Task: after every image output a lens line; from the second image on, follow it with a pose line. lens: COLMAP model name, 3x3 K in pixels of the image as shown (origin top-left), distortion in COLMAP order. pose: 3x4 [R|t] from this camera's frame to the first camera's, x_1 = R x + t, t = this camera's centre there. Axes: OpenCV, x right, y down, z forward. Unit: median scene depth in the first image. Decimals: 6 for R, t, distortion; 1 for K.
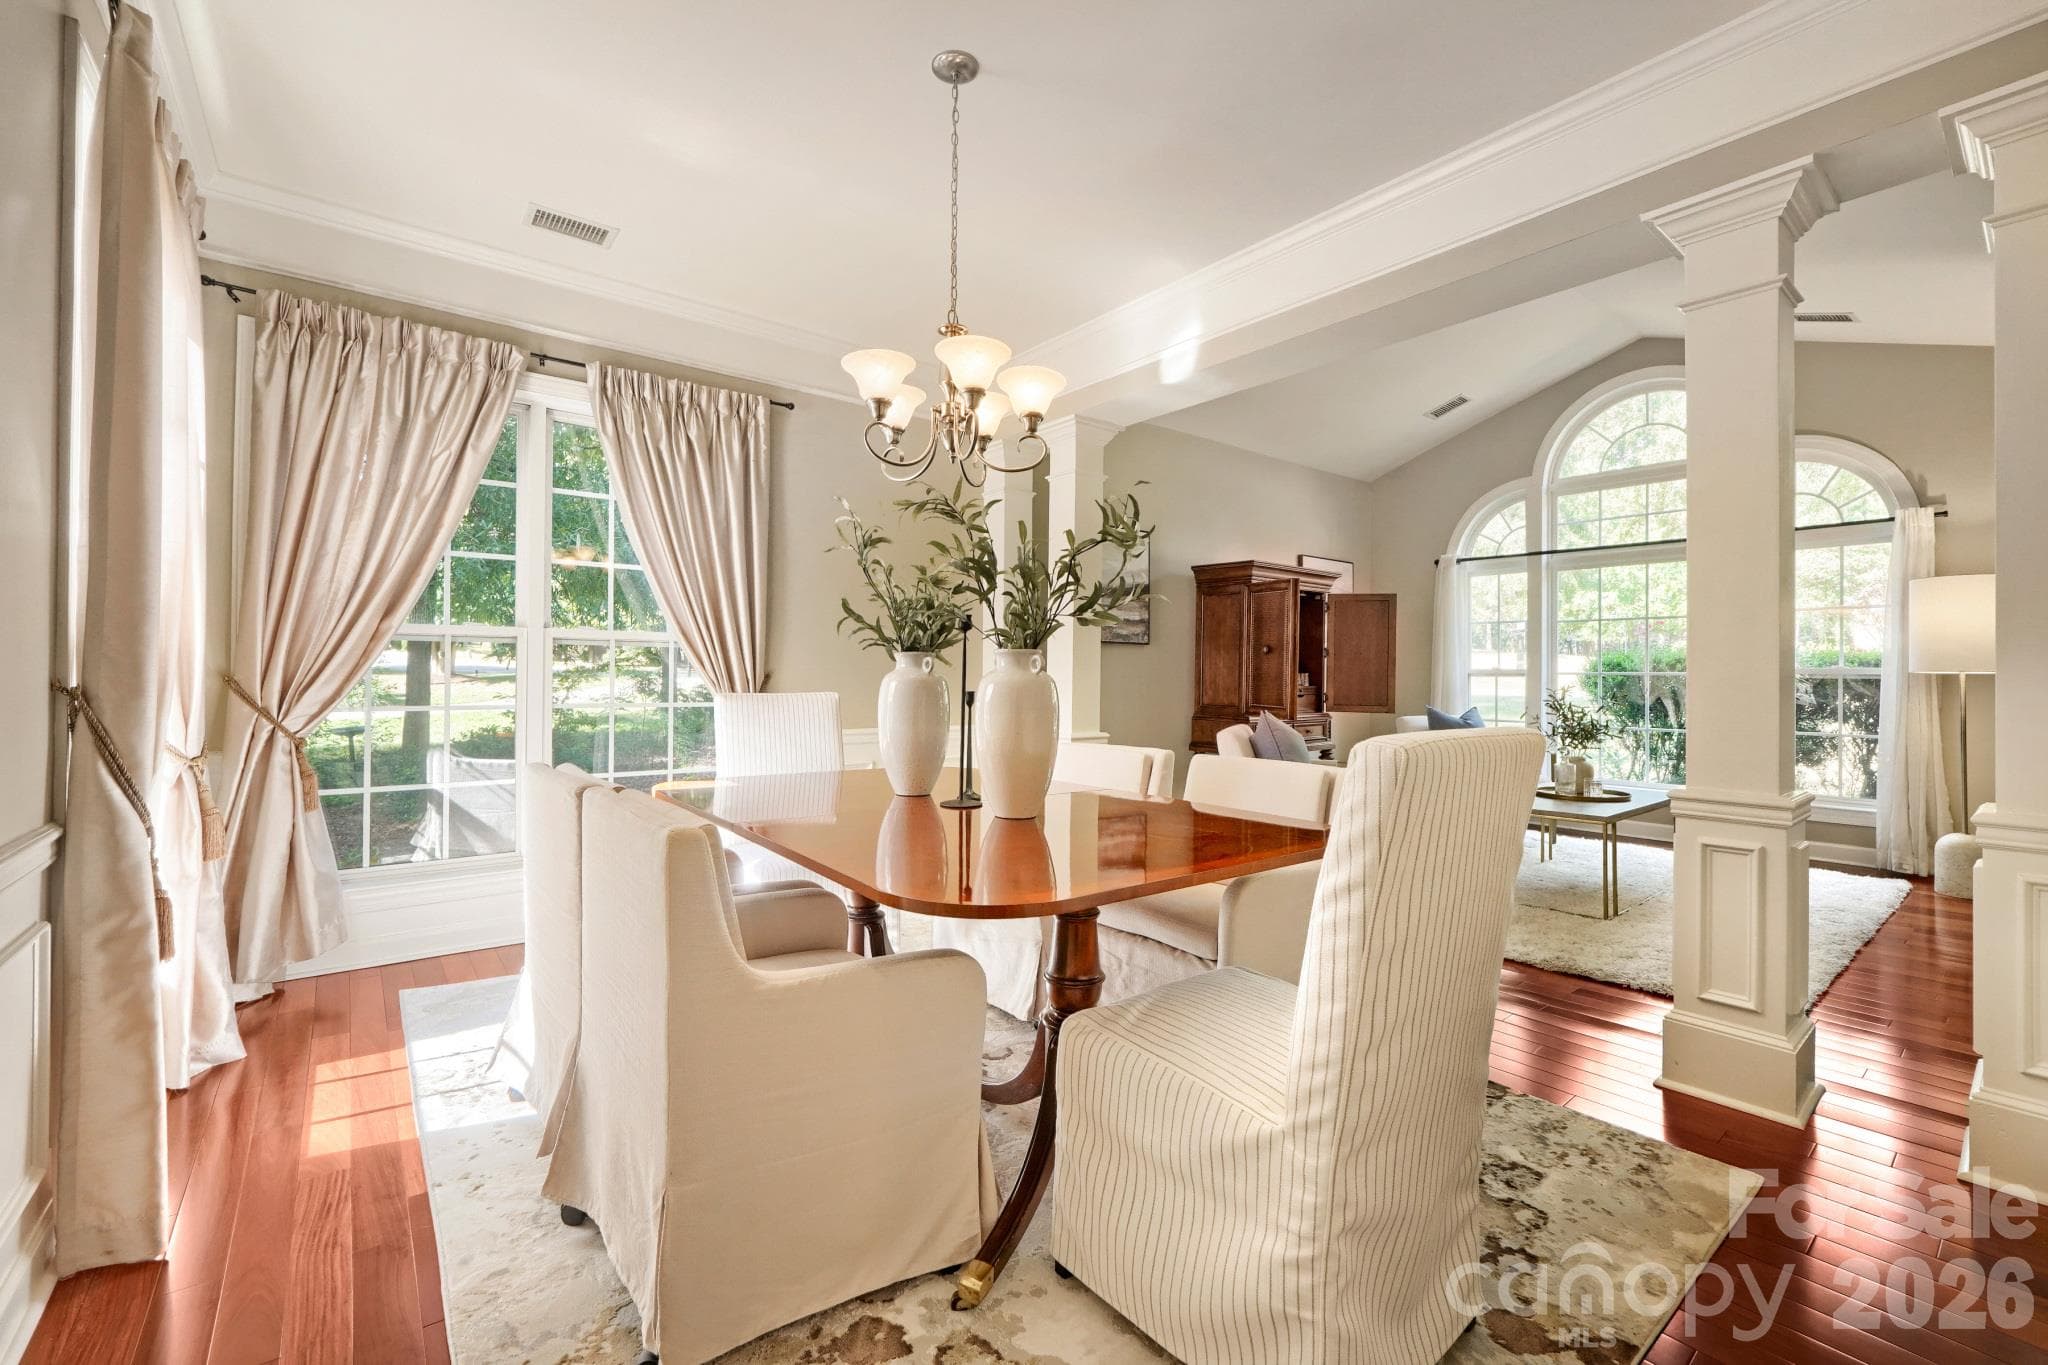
lens RADIAL K [[854.5, 0, 1015.6], [0, 854.5, 673.1], [0, 0, 1]] dist [-0.018310, 0.001917]
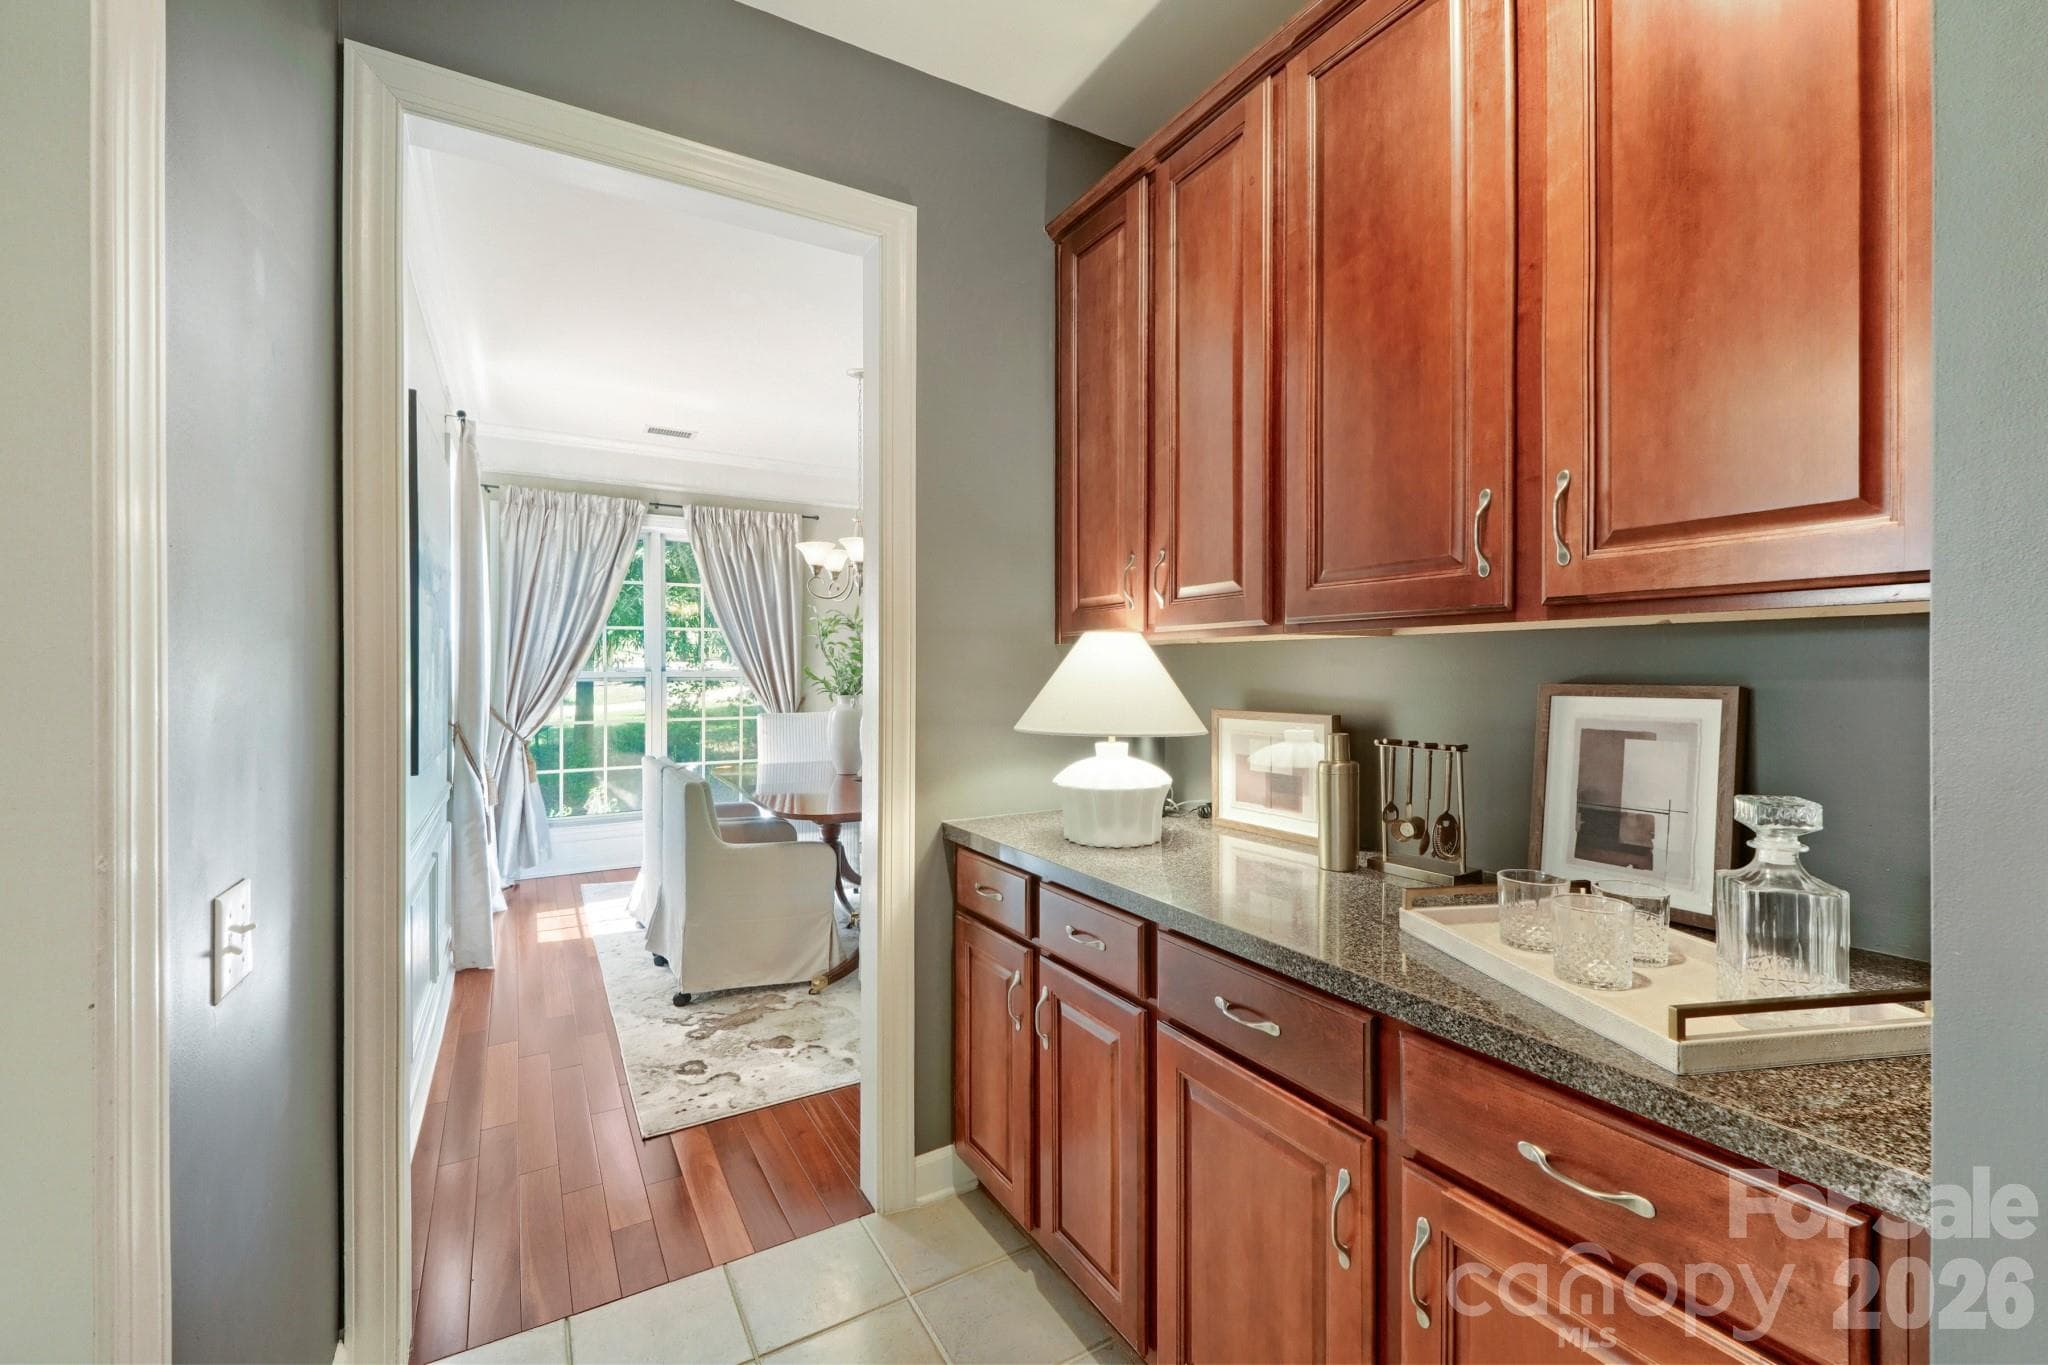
lens RADIAL K [[854.5, 0, 1029.3], [0, 854.5, 676.2], [0, 0, 1]] dist [-0.018310, 0.001917]
pose [[0.991903, -0.005178, -0.126890, 0.404230], [0.006550, 0.999924, 0.010398, -0.067728], [0.126827, -0.011145, 0.991862, -0.602450]]
